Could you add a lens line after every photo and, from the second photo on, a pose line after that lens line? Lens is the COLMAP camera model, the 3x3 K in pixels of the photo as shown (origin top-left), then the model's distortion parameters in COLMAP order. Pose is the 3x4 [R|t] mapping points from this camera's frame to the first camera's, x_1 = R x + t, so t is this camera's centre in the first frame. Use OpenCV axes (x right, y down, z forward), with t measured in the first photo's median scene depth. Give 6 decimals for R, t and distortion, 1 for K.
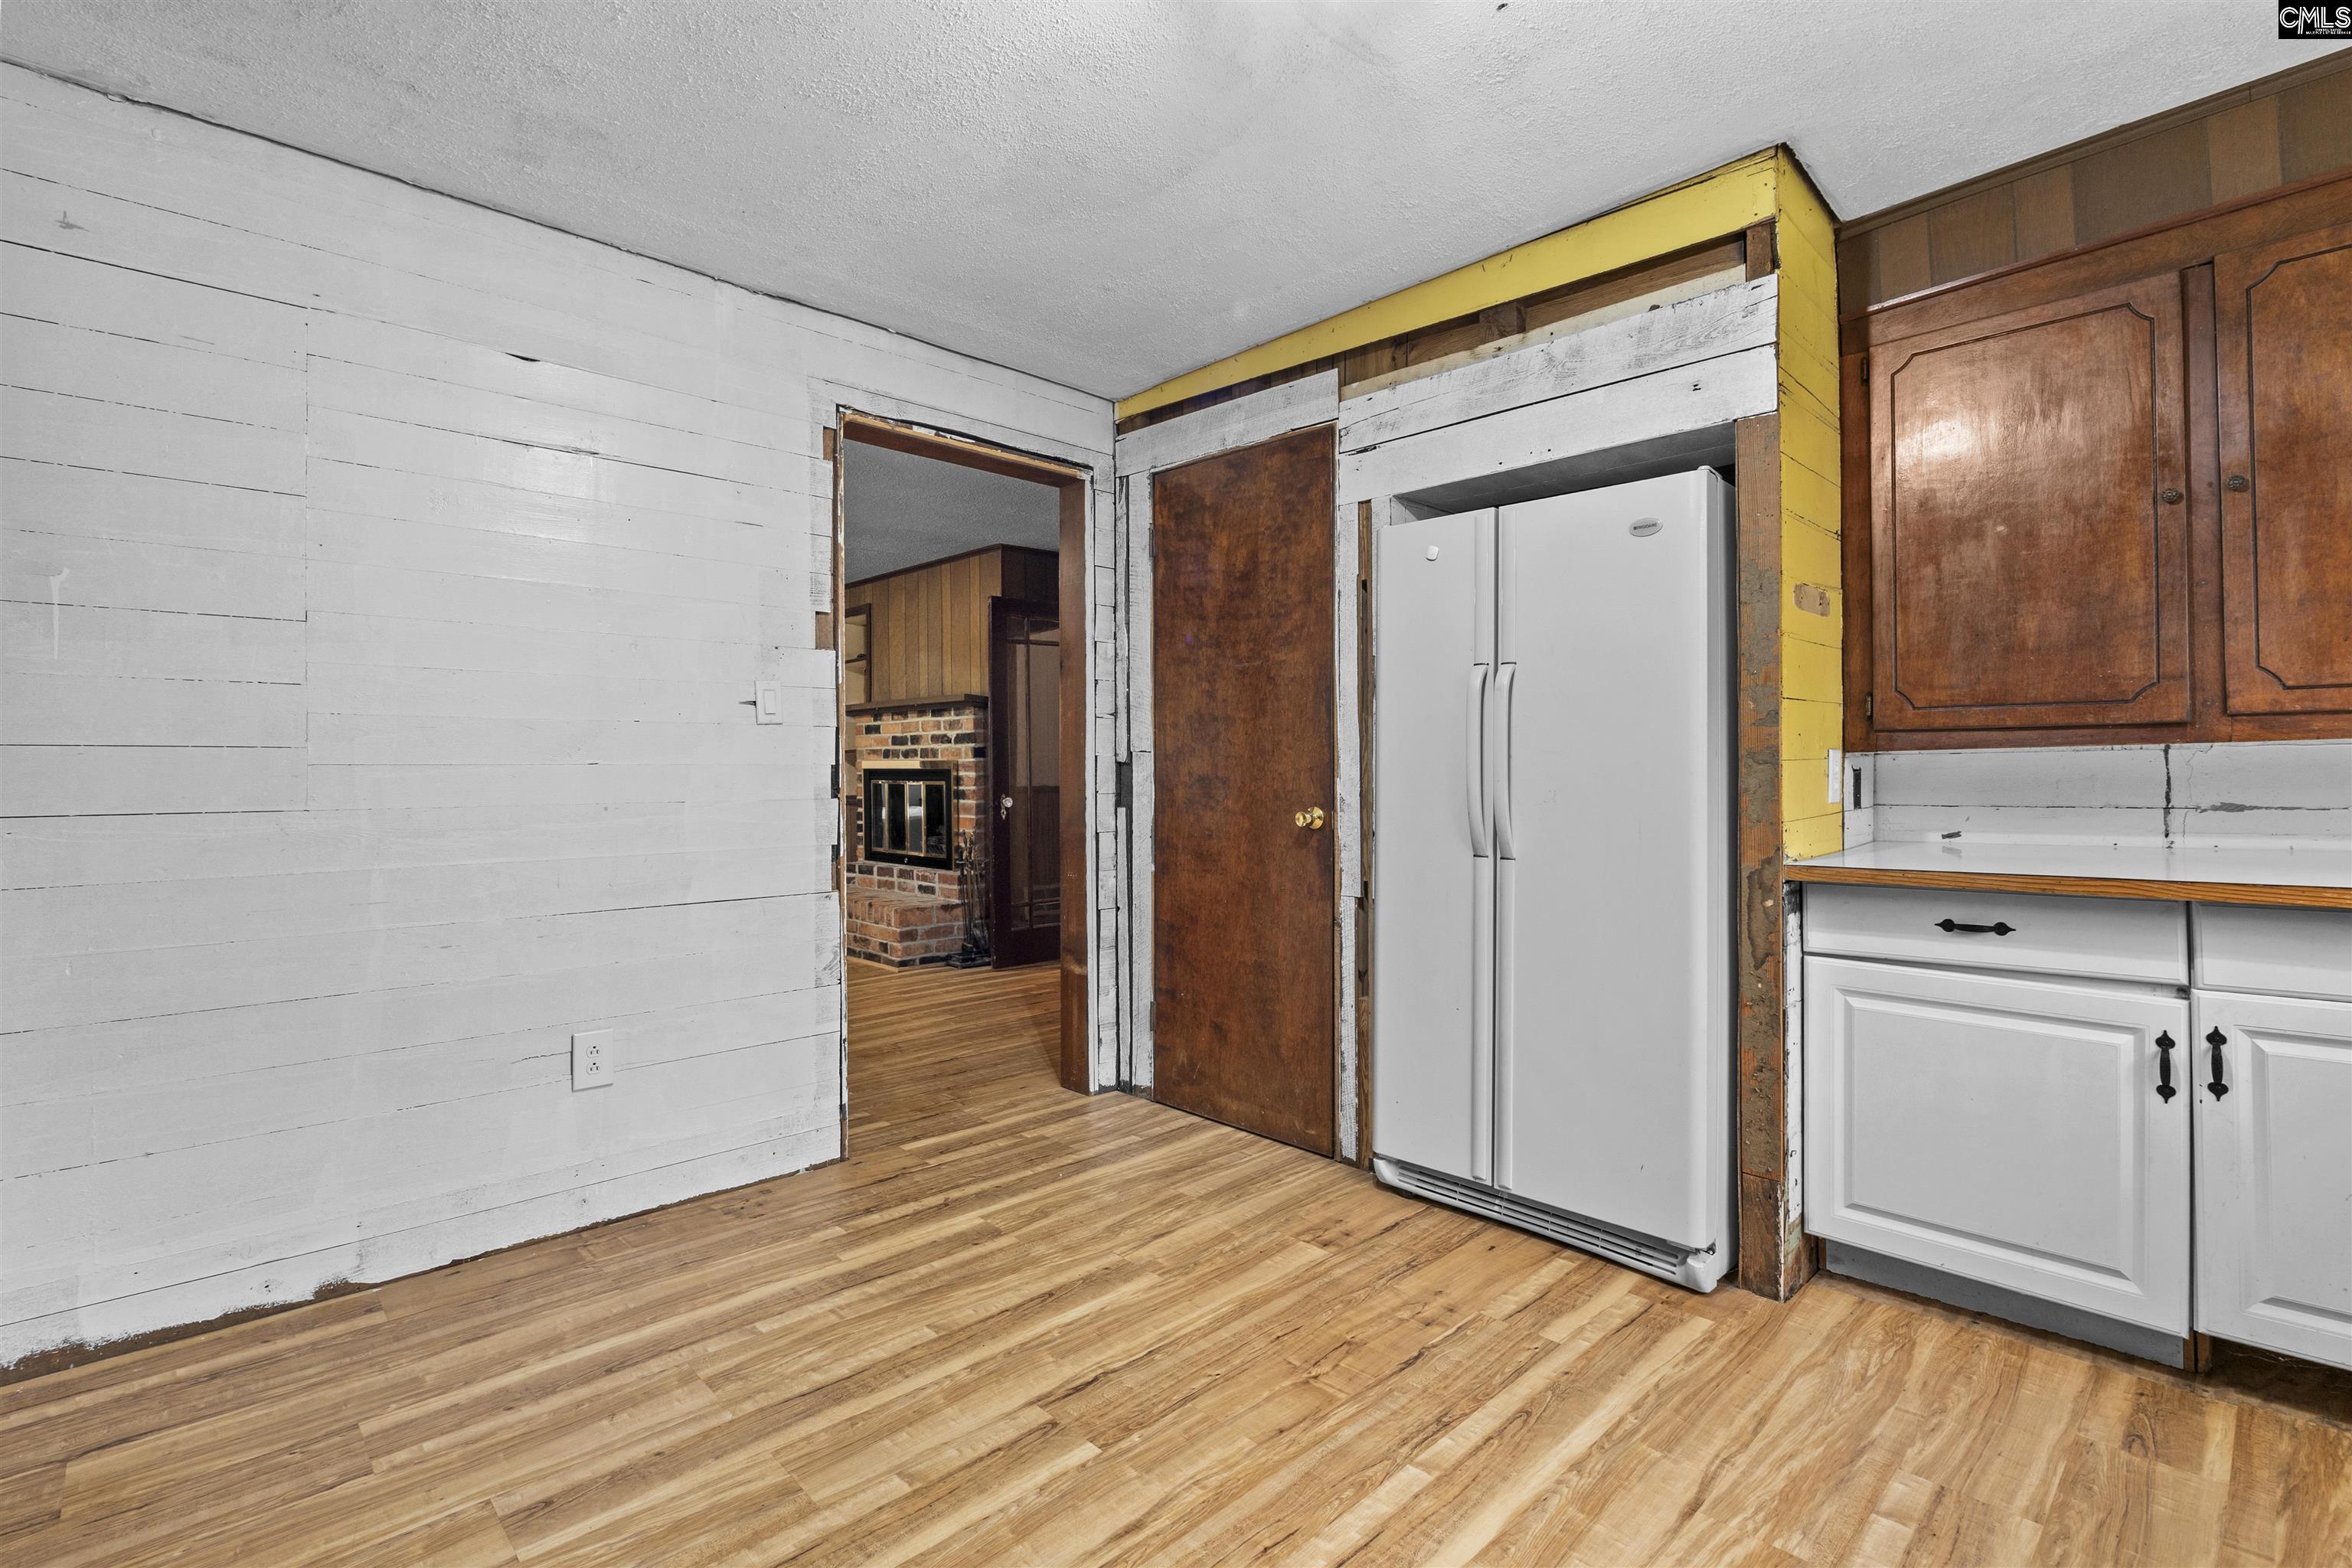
lens RADIAL K [[1084.1, 0, 1142.2], [0, 1084.1, 761.9], [0, 0, 1]] dist [-0.005062, 0.000262]
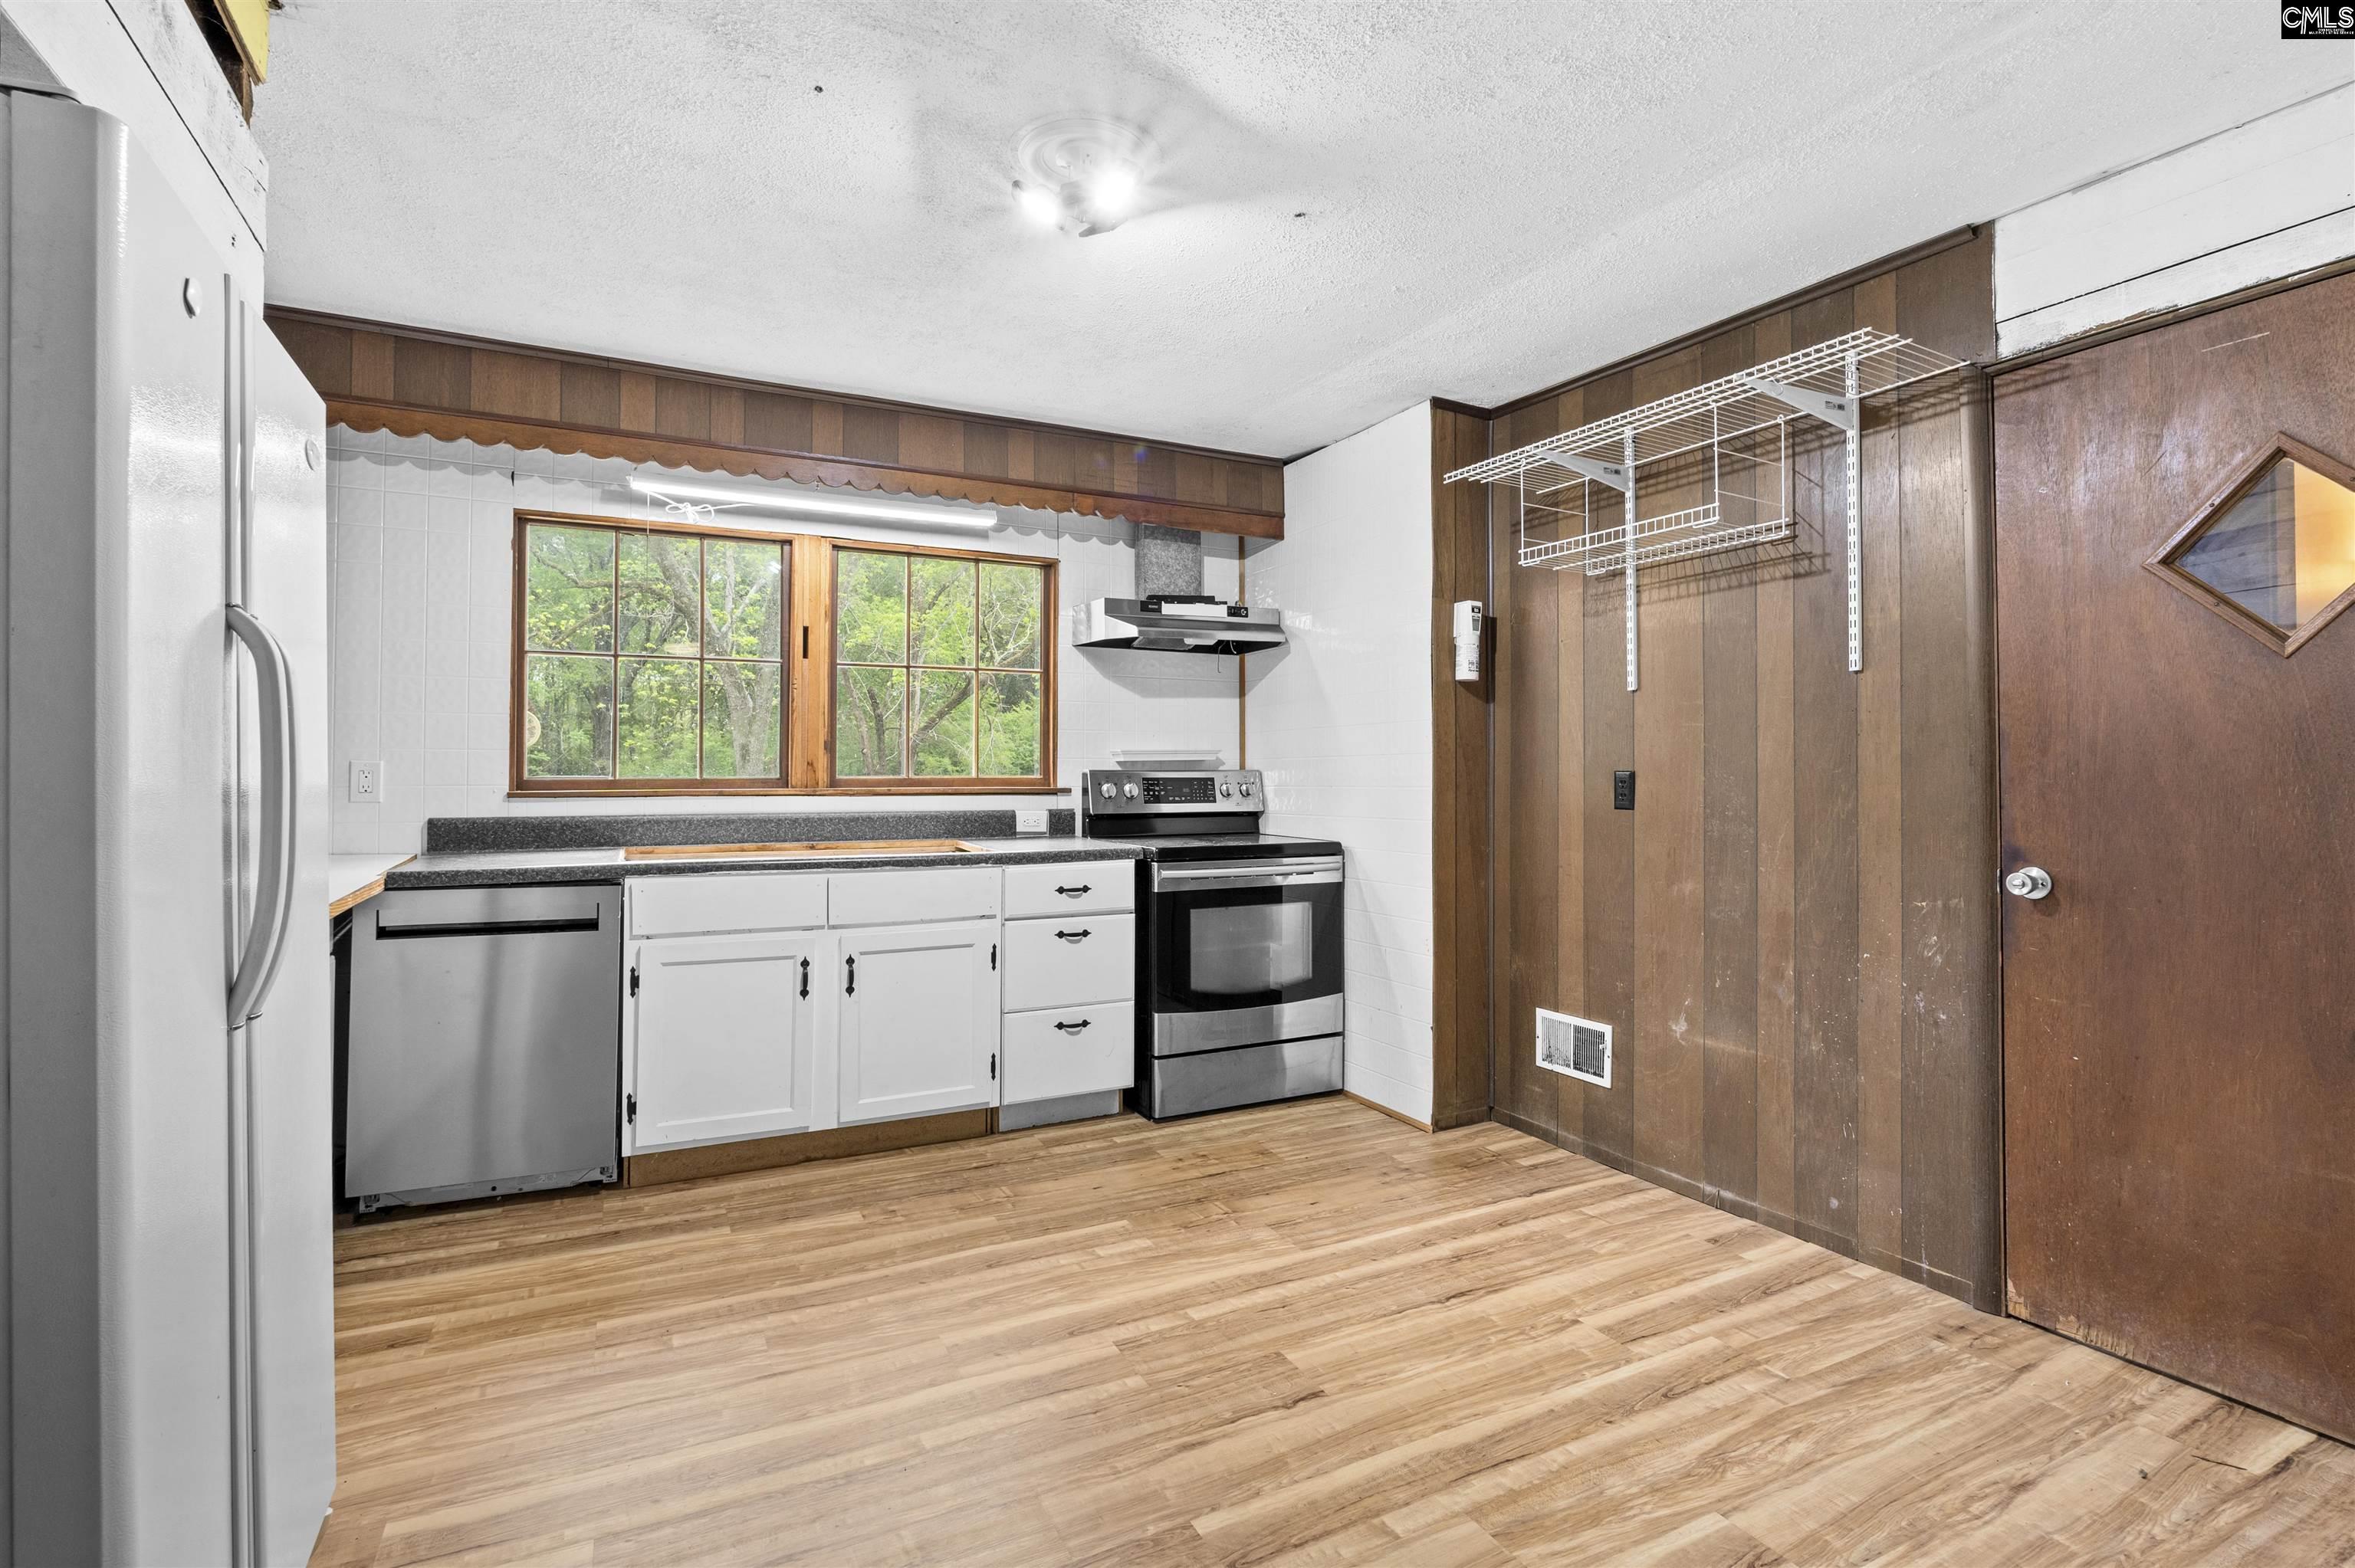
lens RADIAL K [[1085.3, 0, 1186.7], [0, 1085.3, 782.0], [0, 0, 1]] dist [-0.005062, 0.000262]
pose [[-0.967696, -0.000289, 0.252119, -0.275936], [-0.002015, 0.999976, -0.006589, -0.020236], [-0.252111, -0.006884, -0.967674, 1.926979]]
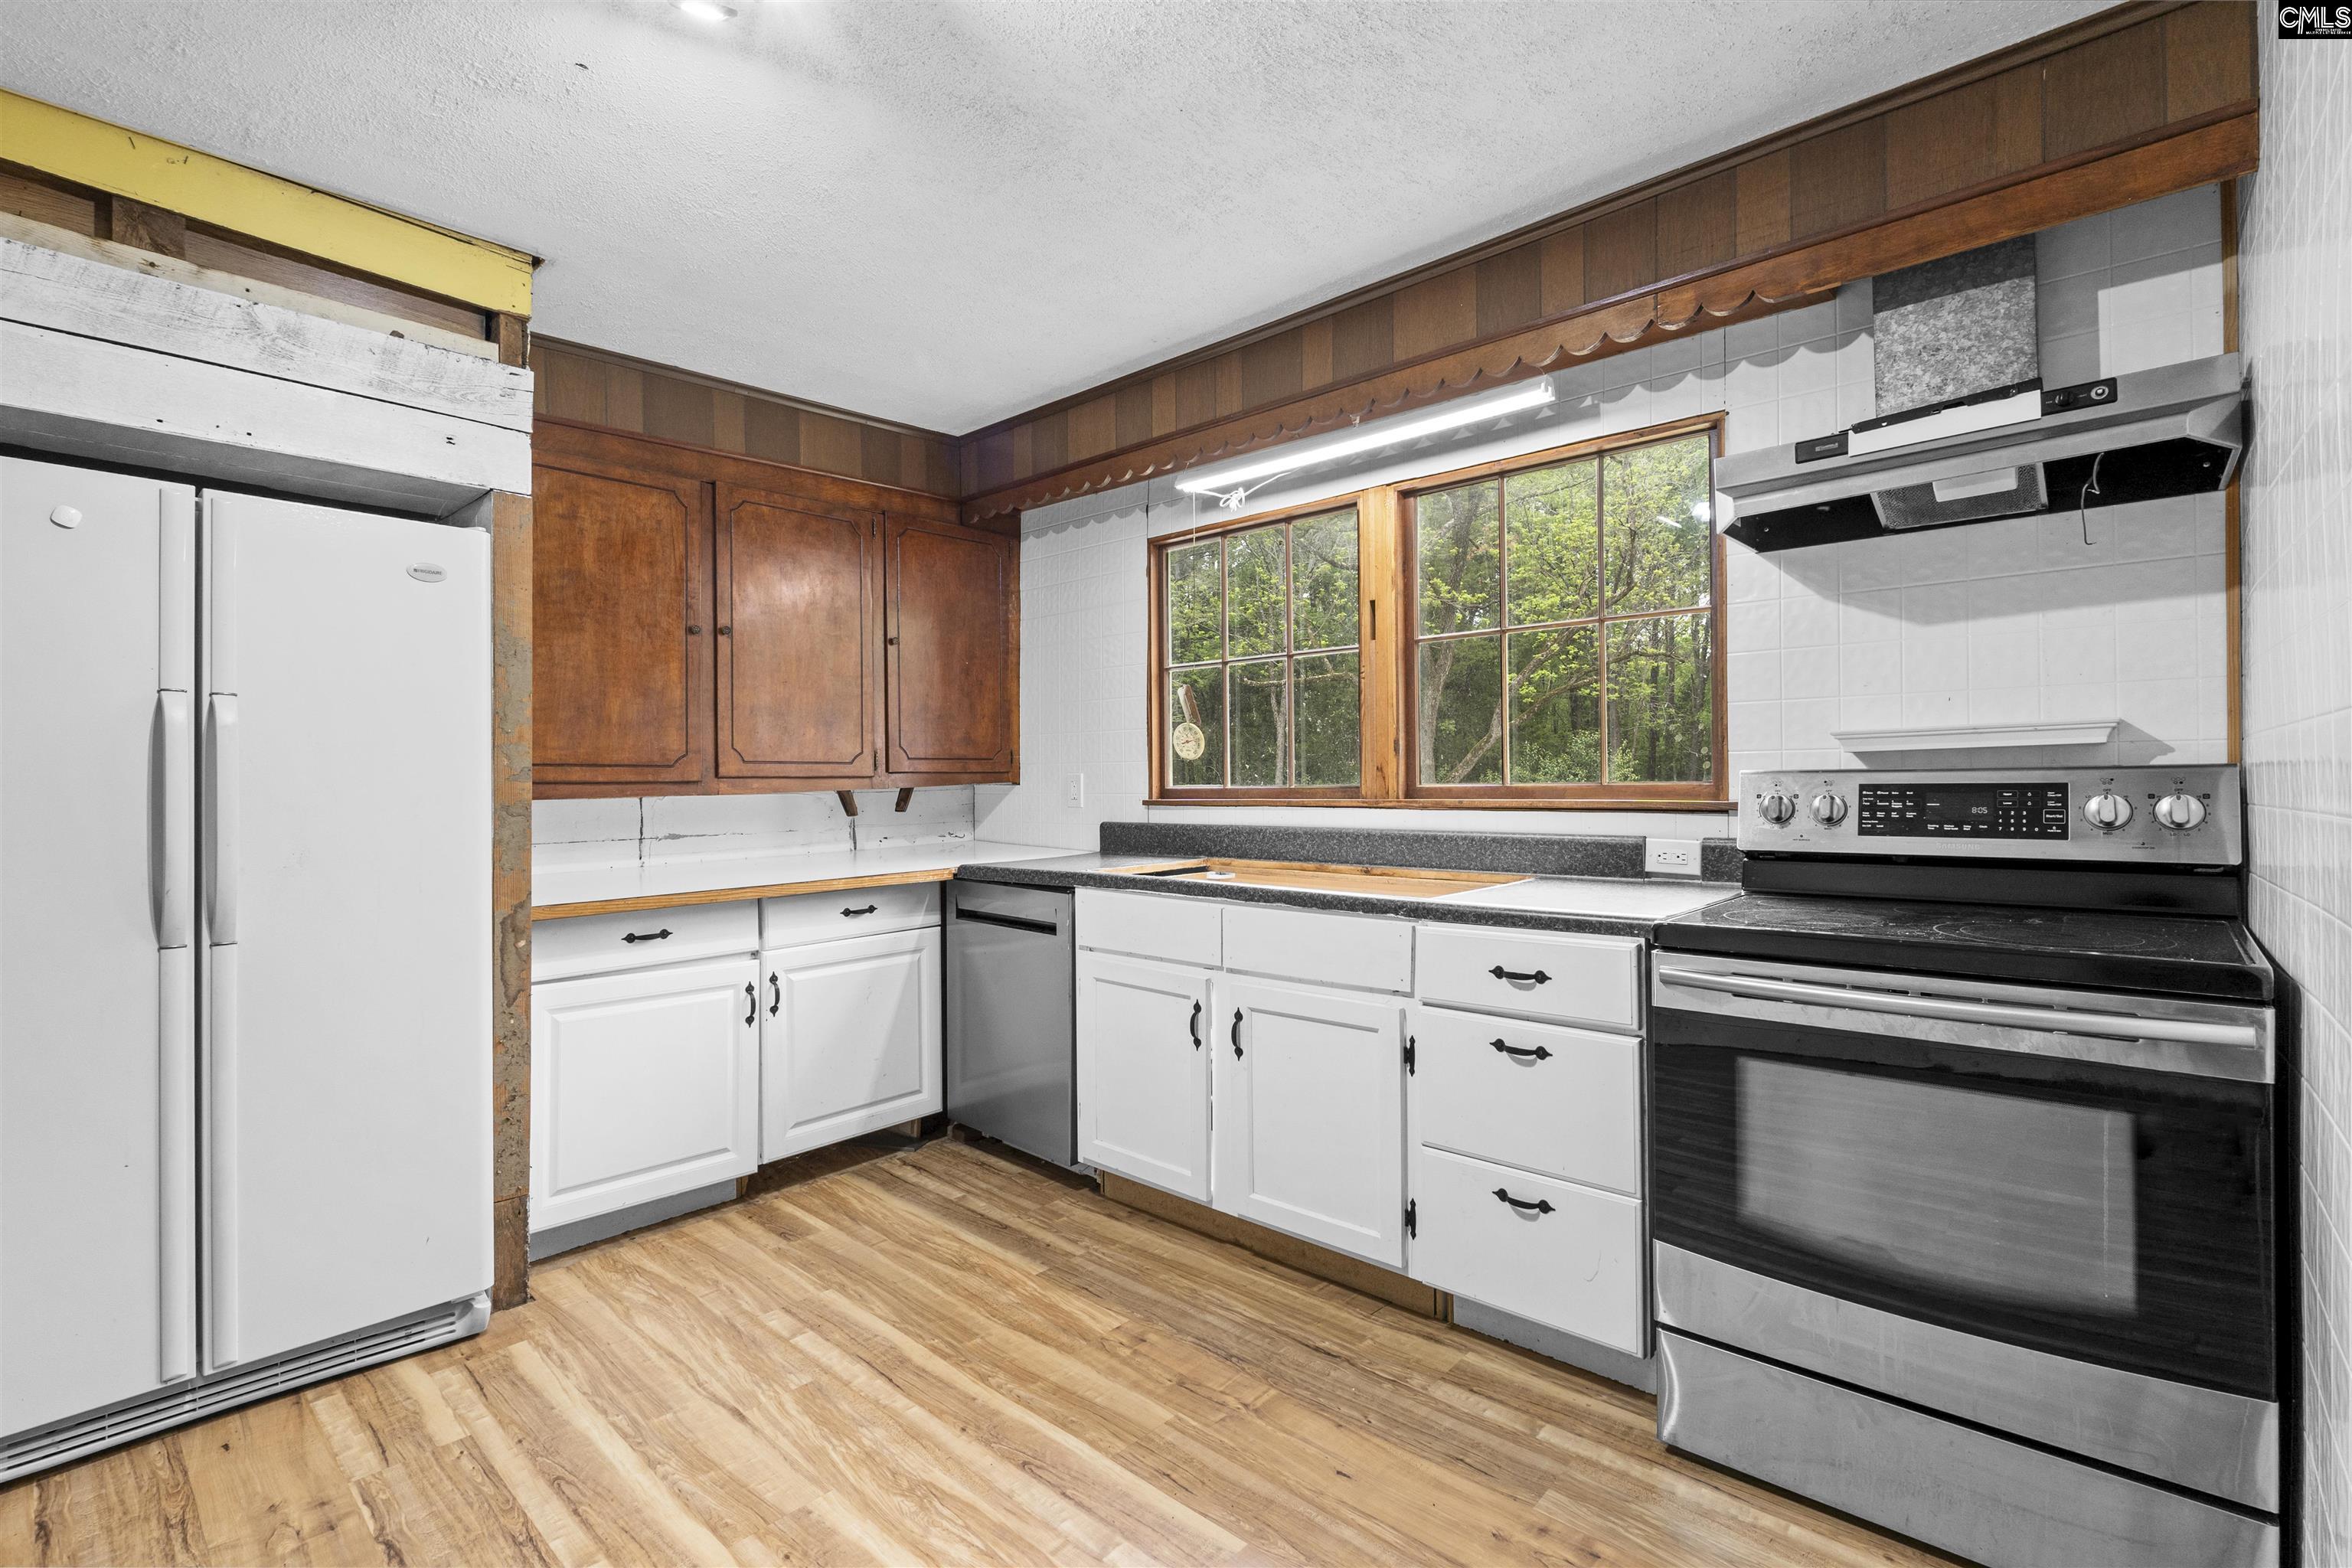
lens RADIAL K [[1084.1, 0, 1193.8], [0, 1084.1, 789.8], [0, 0, 1]] dist [-0.005062, 0.000262]
pose [[-0.095828, -0.003970, 0.995390, -0.710735], [-0.004365, 0.999984, 0.003568, -0.039682], [-0.995388, -0.004003, -0.095843, 0.532864]]
